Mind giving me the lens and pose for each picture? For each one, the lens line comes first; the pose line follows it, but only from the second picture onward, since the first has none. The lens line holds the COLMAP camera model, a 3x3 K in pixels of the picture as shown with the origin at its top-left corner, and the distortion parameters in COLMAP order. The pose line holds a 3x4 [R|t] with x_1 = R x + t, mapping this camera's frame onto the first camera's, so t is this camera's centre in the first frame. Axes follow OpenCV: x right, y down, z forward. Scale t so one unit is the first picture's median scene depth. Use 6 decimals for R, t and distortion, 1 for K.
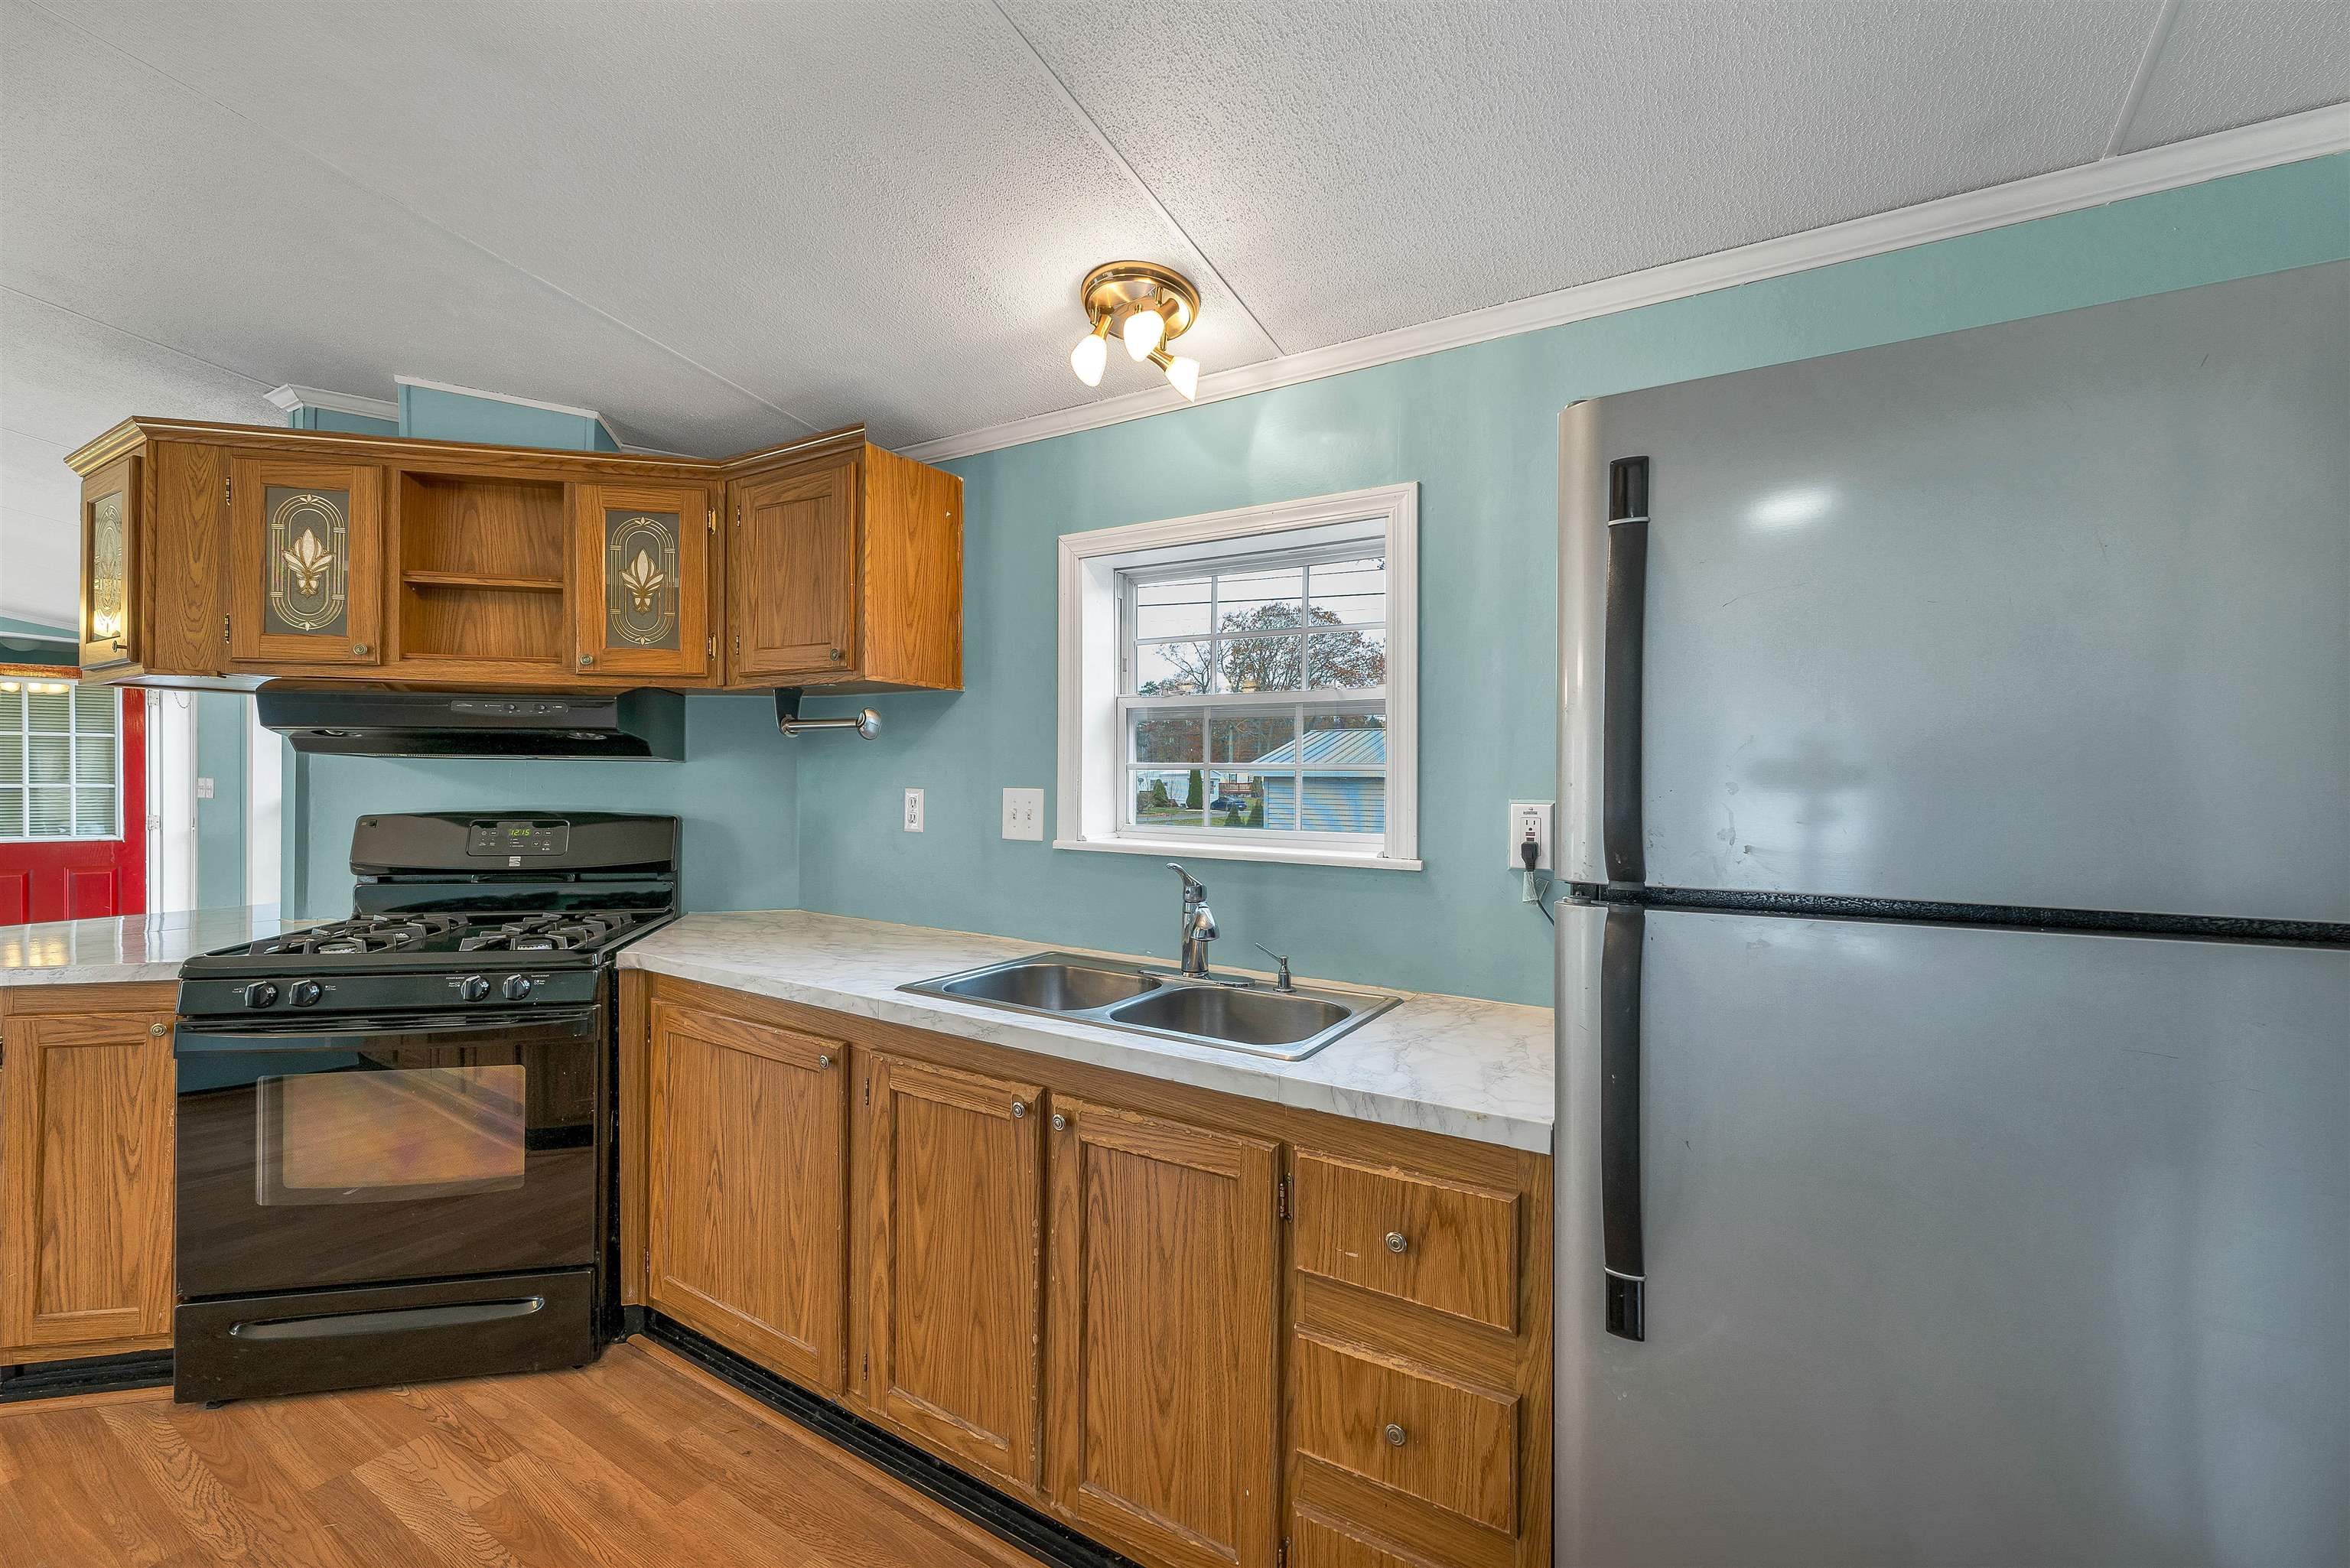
lens RADIAL K [[986.1, 0, 1174.2], [0, 986.1, 774.2], [0, 0, 1]] dist [0.003071, 0.000246]
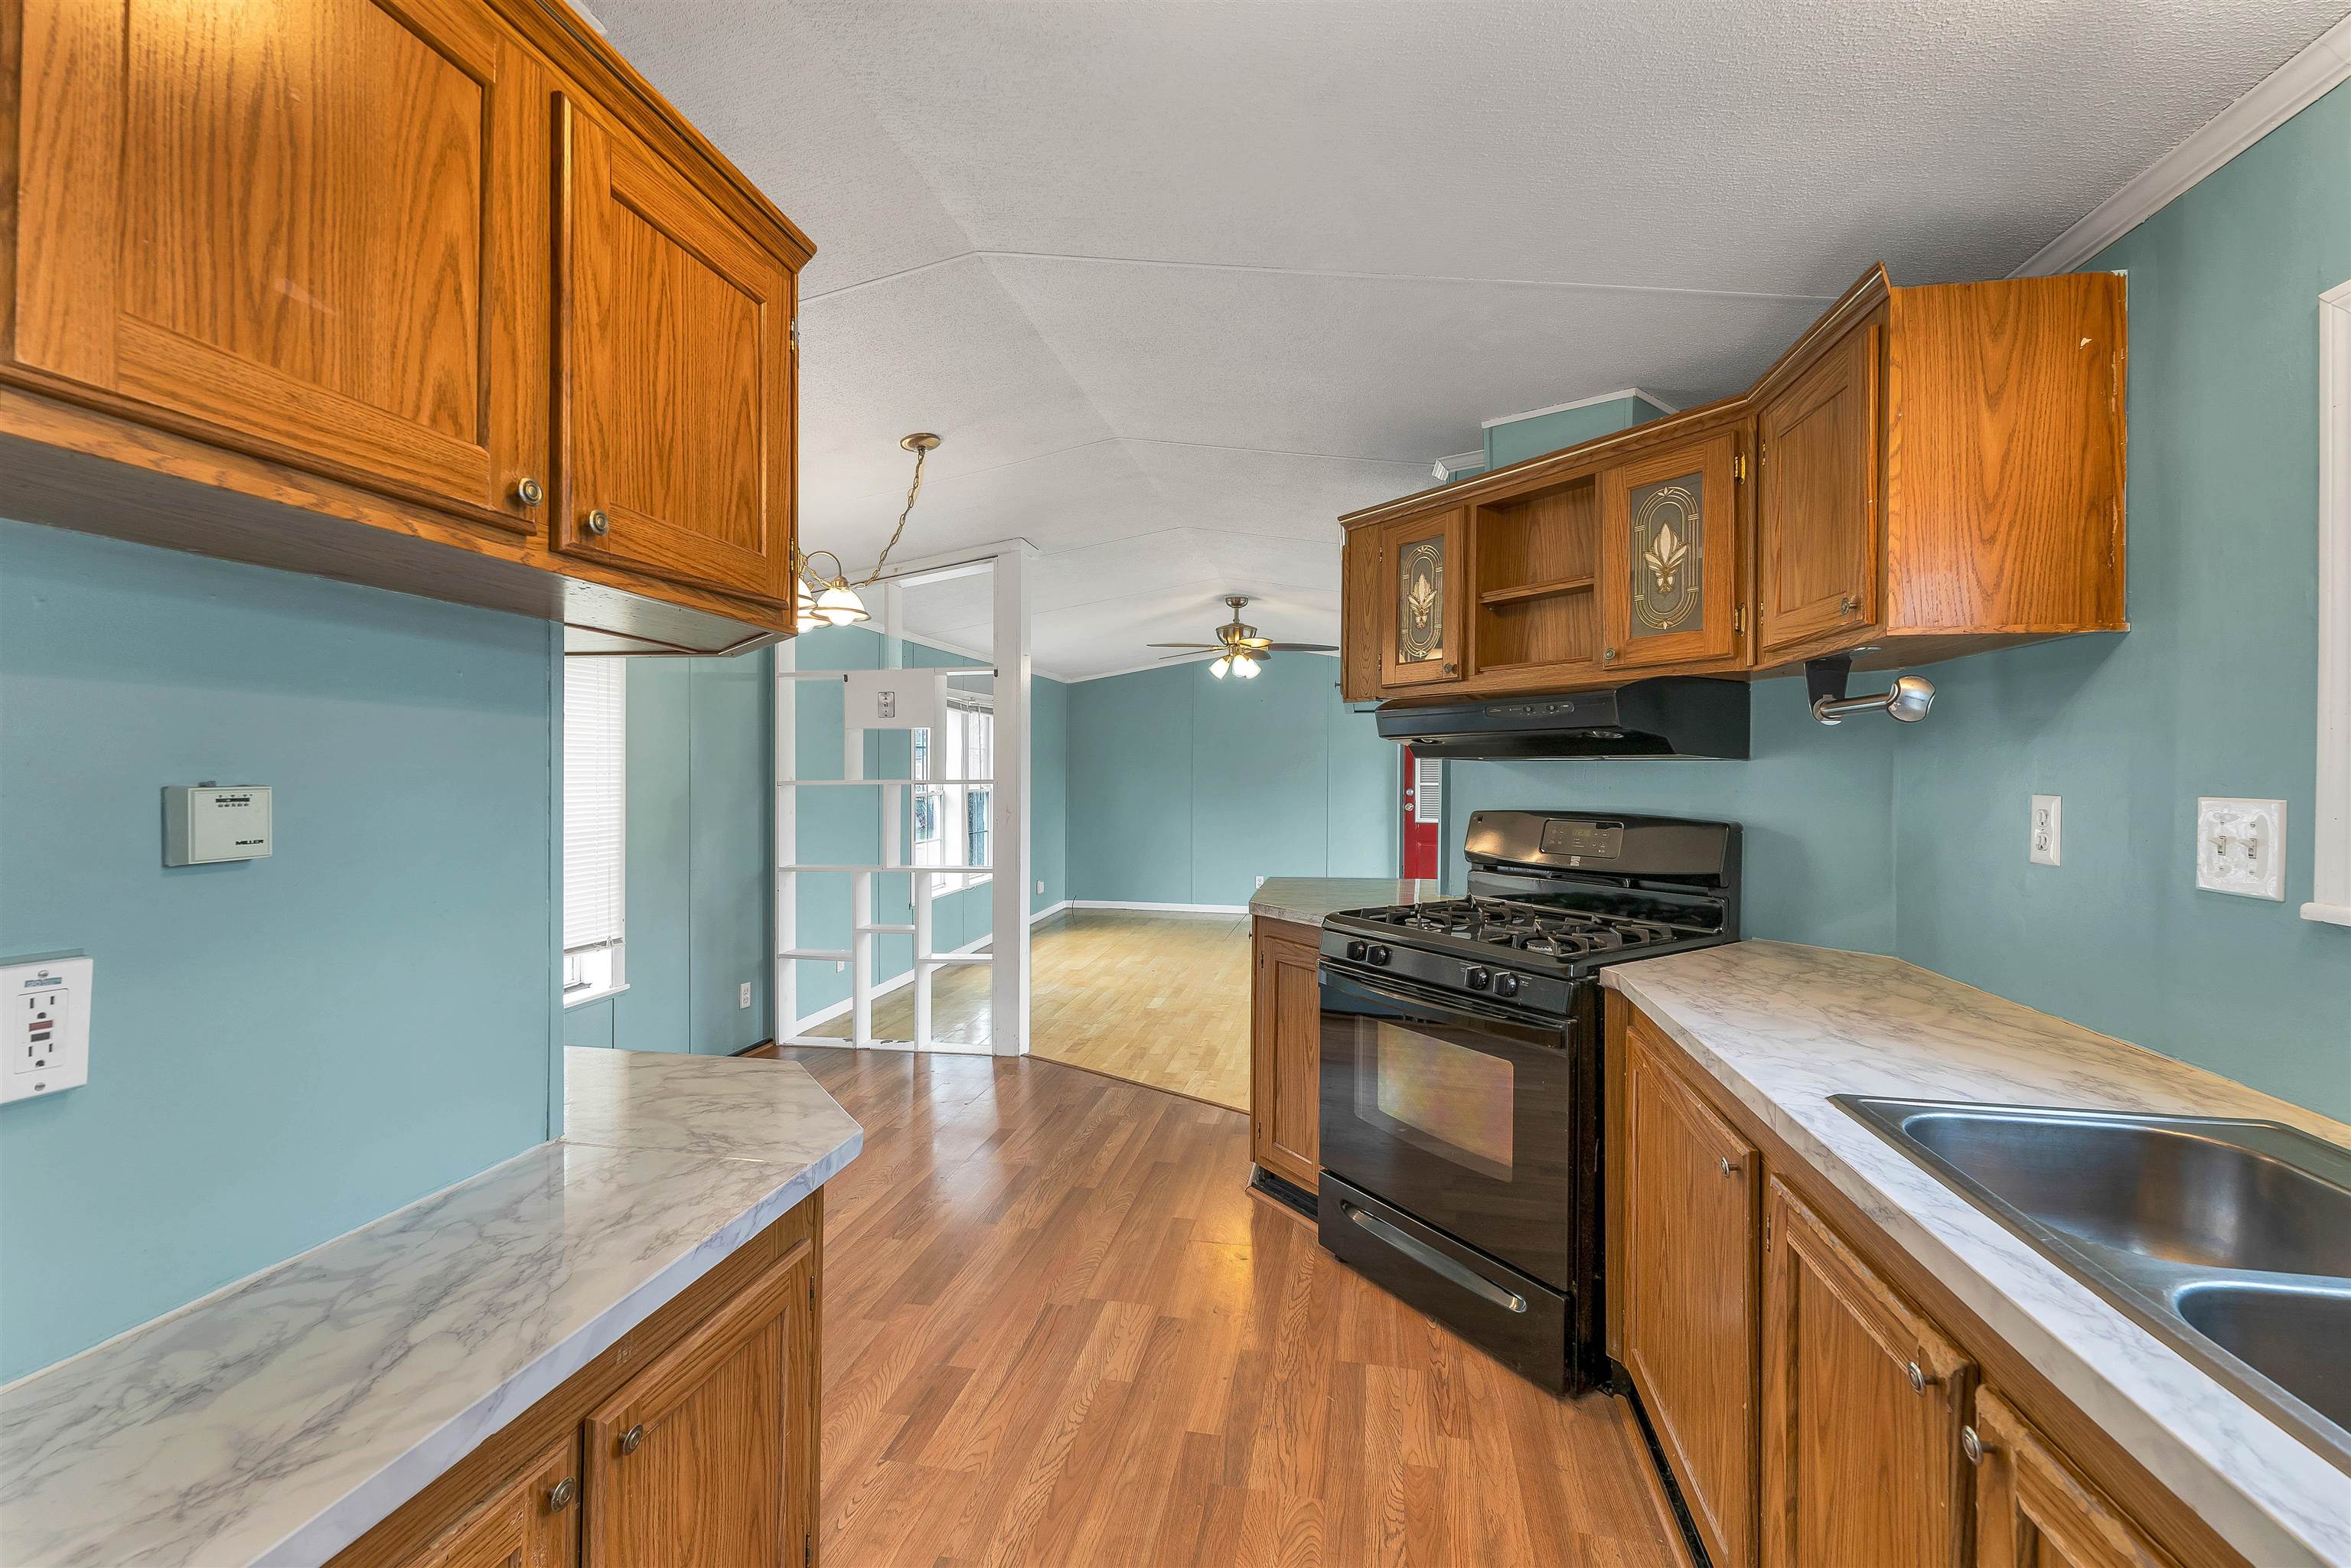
lens RADIAL K [[986.5, 0, 1174.7], [0, 986.5, 774.2], [0, 0, 1]] dist [0.003071, 0.000246]
pose [[0.355302, -0.004089, -0.934743, 0.143091], [0.002373, 0.999991, -0.003472, 0.001815], [0.934749, -0.000985, 0.355308, 0.274356]]
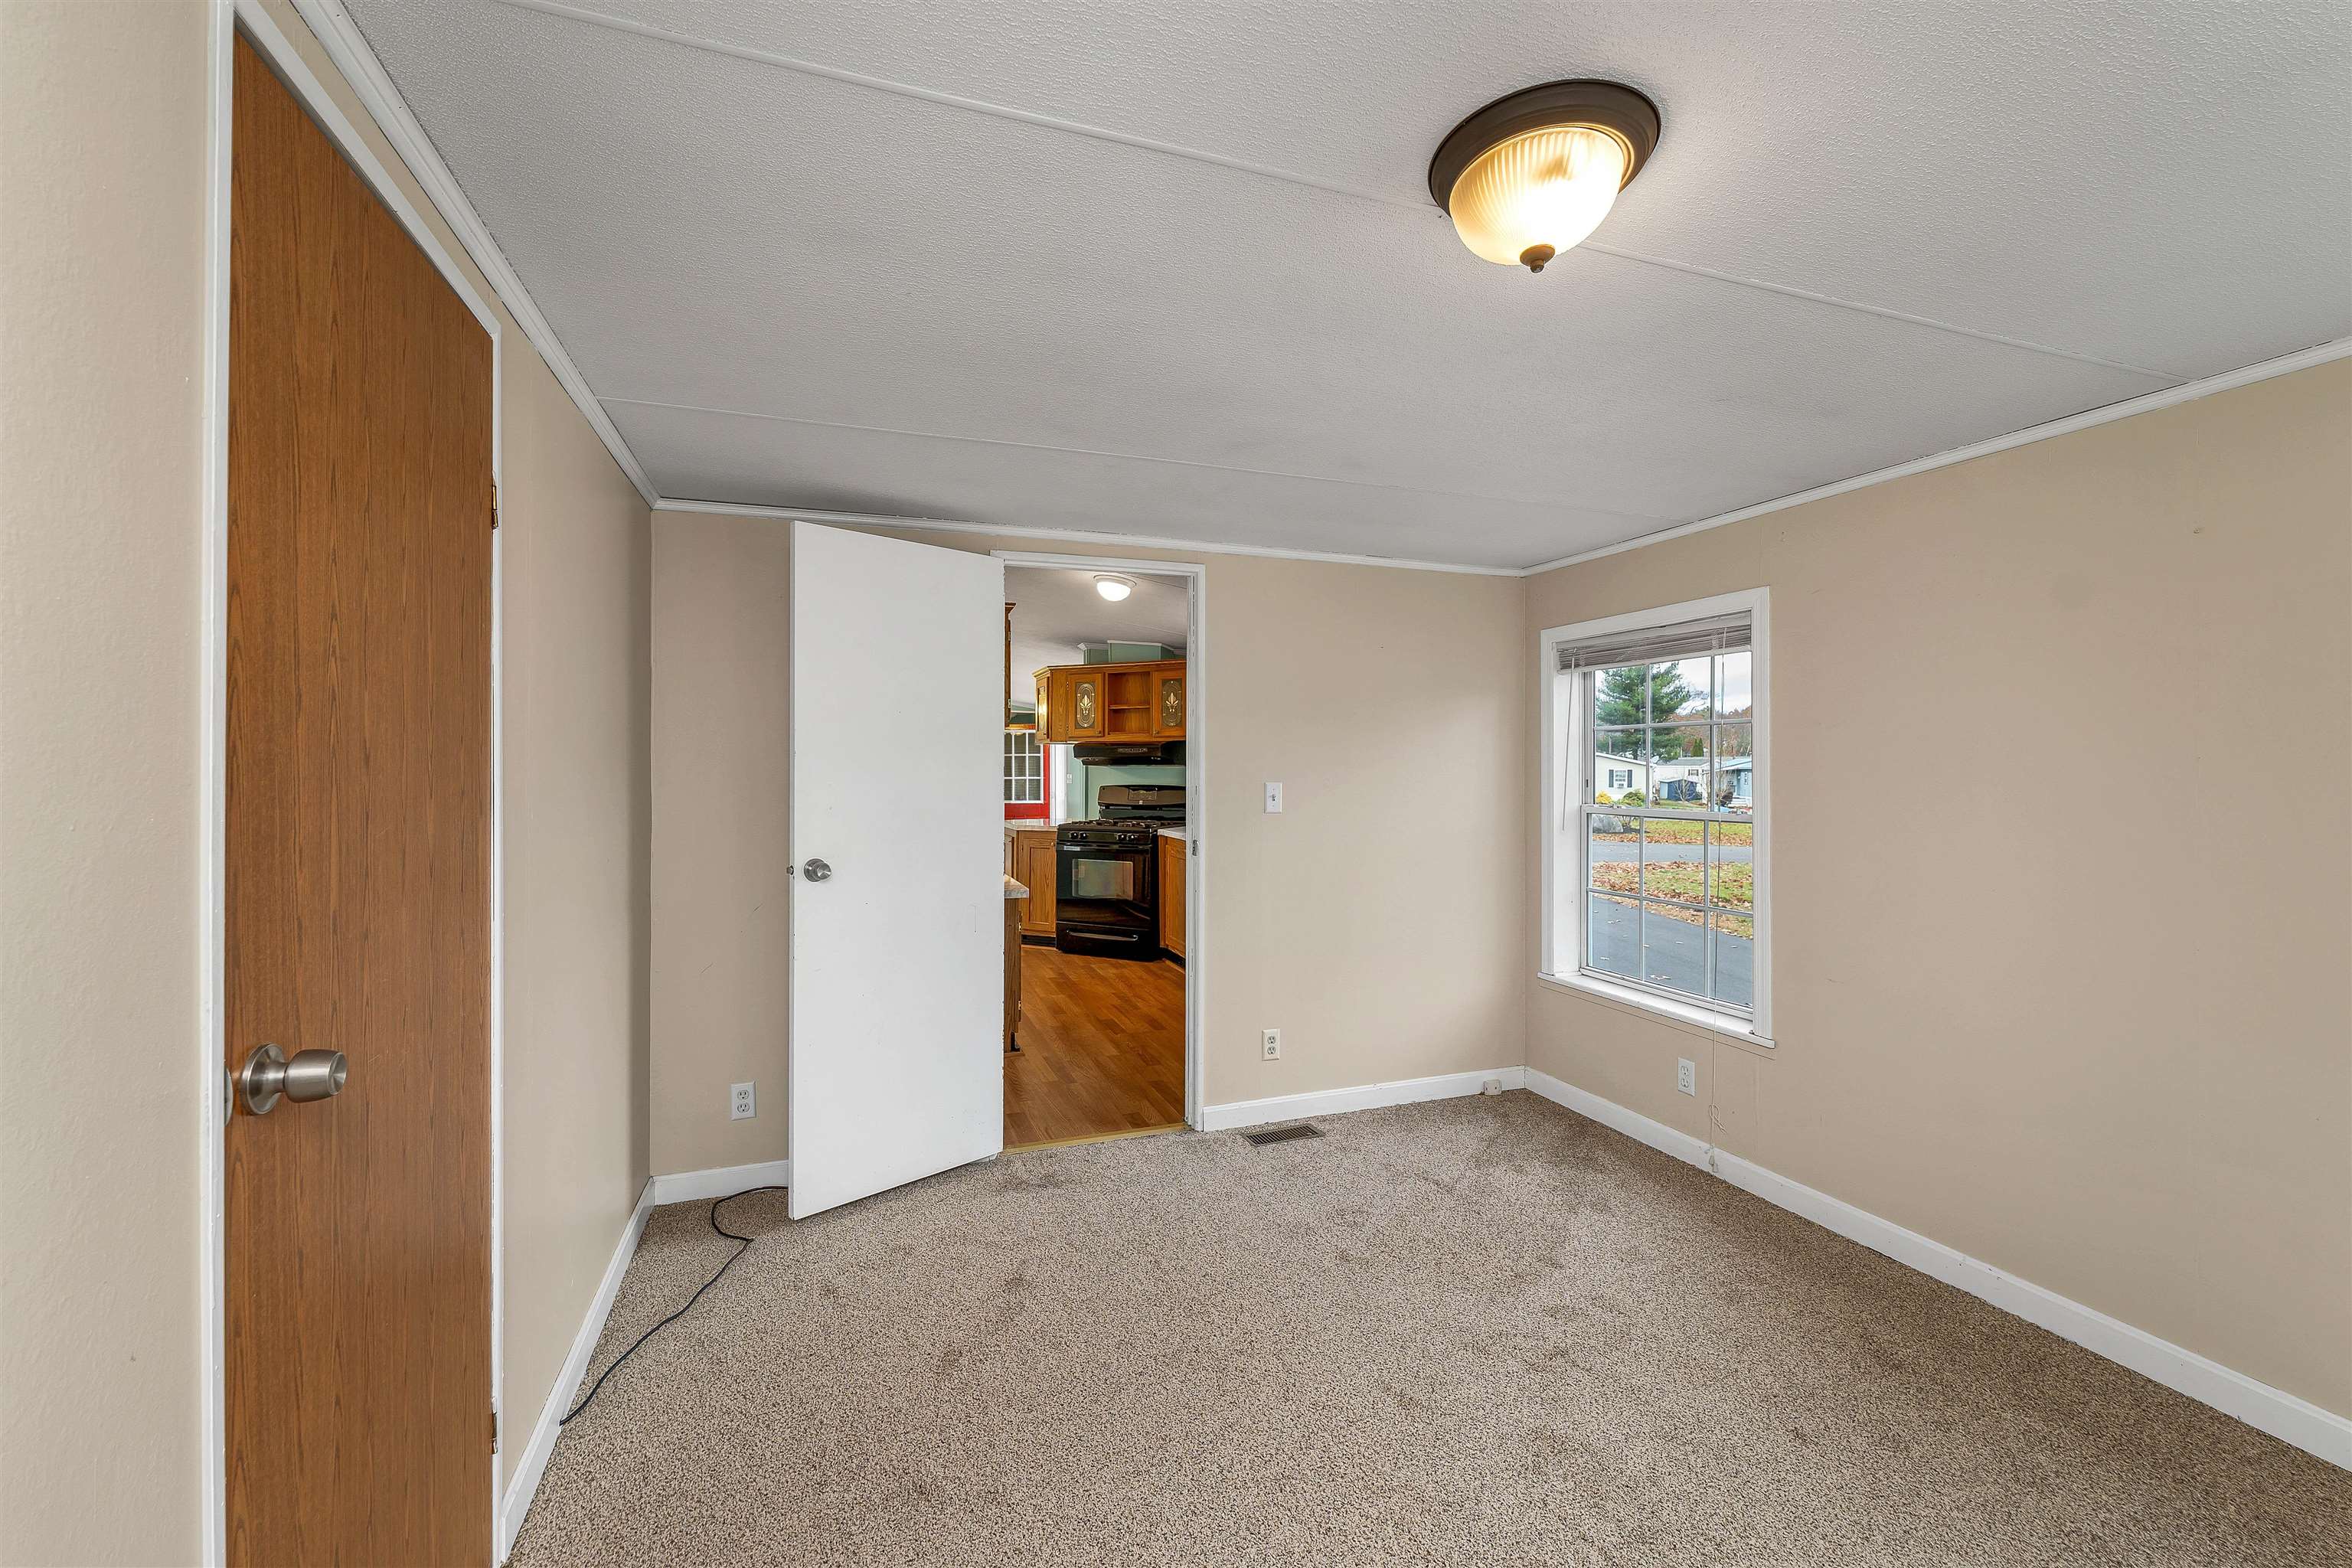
lens RADIAL K [[987.0, 0, 1175.2], [0, 987.0, 774.2], [0, 0, 1]] dist [0.003071, 0.000246]
pose [[0.776617, -0.005386, -0.629950, 1.287376], [0.004296, 0.999985, -0.003253, 0.016892], [0.629958, -0.000180, 0.776629, -1.228281]]
